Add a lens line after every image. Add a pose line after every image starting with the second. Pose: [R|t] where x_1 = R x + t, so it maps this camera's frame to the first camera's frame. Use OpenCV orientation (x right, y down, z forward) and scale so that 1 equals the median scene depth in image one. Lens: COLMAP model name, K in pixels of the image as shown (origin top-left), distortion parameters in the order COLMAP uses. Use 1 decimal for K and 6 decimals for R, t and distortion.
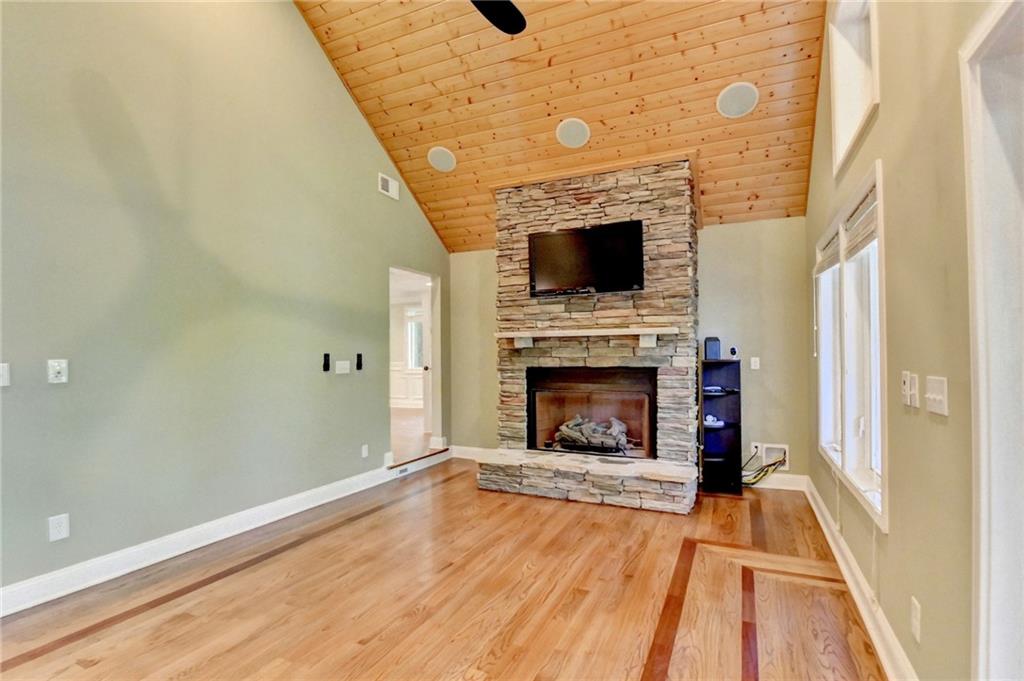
lens RADIAL K [[473.1, 0, 517.8], [0, 473.1, 349.7], [0, 0, 1]] dist [0.001205, -0.000412]
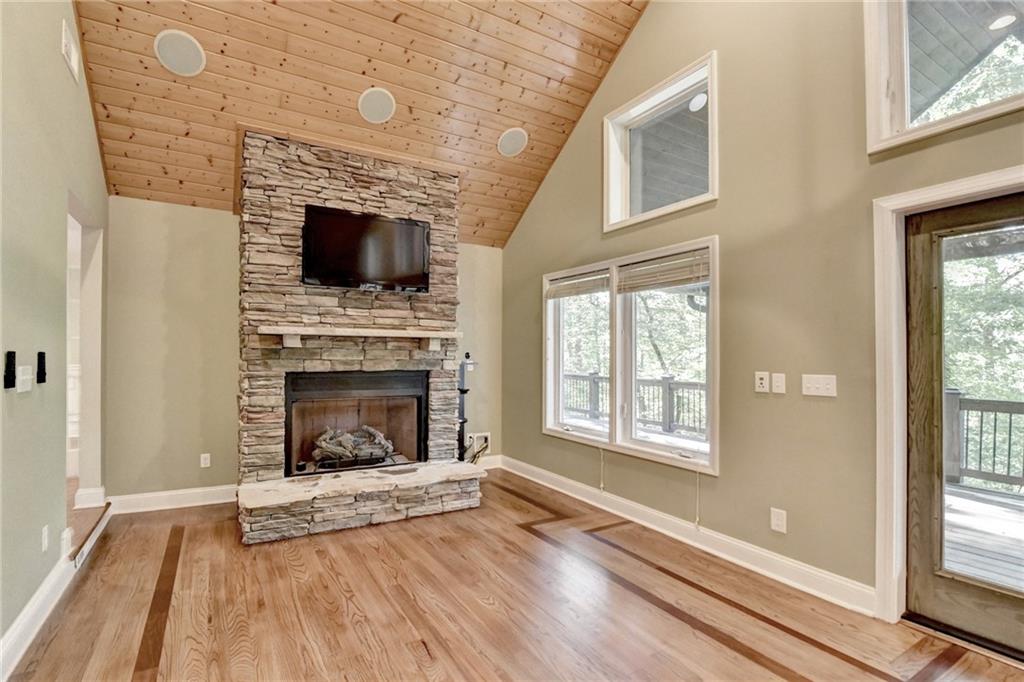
lens RADIAL K [[464.5, 0, 444.4], [0, 464.5, 351.1], [0, 0, 1]] dist [-0.004639, -0.000667]
pose [[0.627494, 0.018683, 0.778397, -0.453953], [-0.019694, 0.999773, -0.008120, 0.002974], [-0.778372, -0.010234, 0.627720, 0.345693]]
